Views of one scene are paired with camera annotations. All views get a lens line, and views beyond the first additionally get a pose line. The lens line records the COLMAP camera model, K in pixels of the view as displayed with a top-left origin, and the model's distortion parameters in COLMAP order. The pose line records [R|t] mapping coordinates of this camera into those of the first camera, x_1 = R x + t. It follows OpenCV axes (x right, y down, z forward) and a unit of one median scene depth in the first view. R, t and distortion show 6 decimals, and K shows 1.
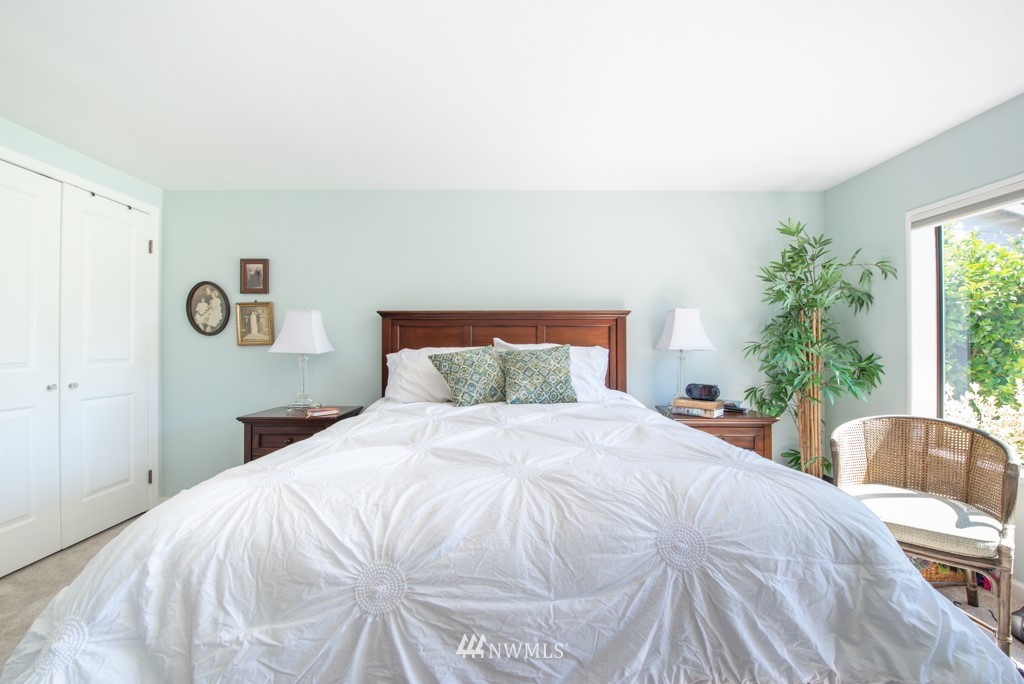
lens RADIAL K [[401.1, 0, 512.6], [0, 401.1, 345.8], [0, 0, 1]] dist [-0.003345, 0.000093]
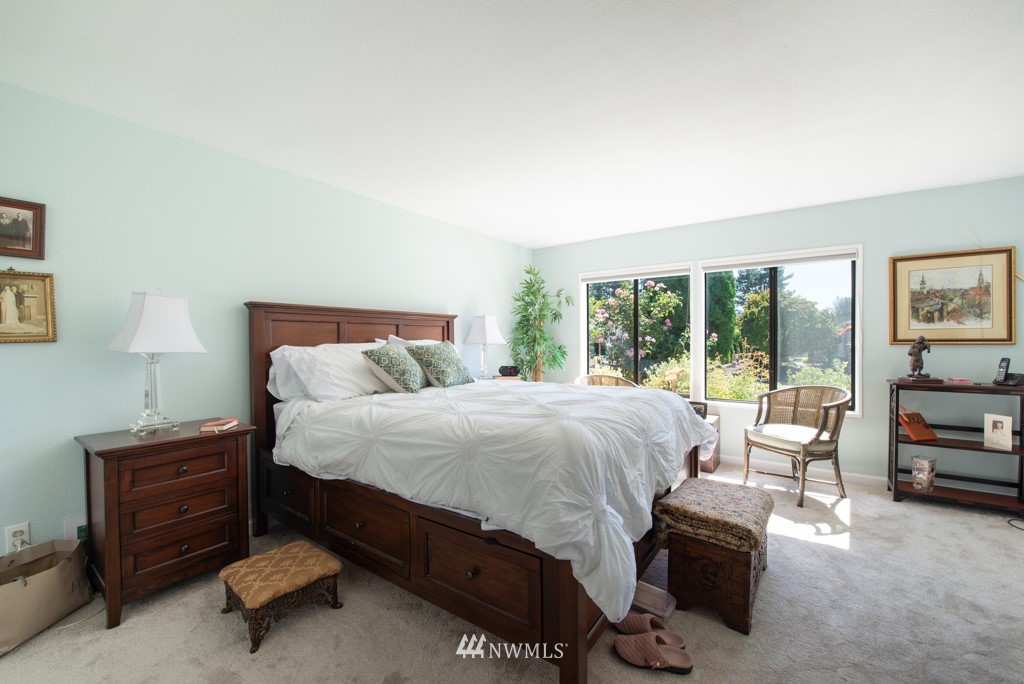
lens RADIAL K [[401.1, 0, 512.6], [0, 401.1, 345.8], [0, 0, 1]] dist [-0.003345, 0.000093]
pose [[0.607498, -0.011179, 0.794243, -0.665661], [0.004266, 0.999932, 0.010811, 0.000175], [-0.794310, -0.003180, 0.607505, 0.040081]]
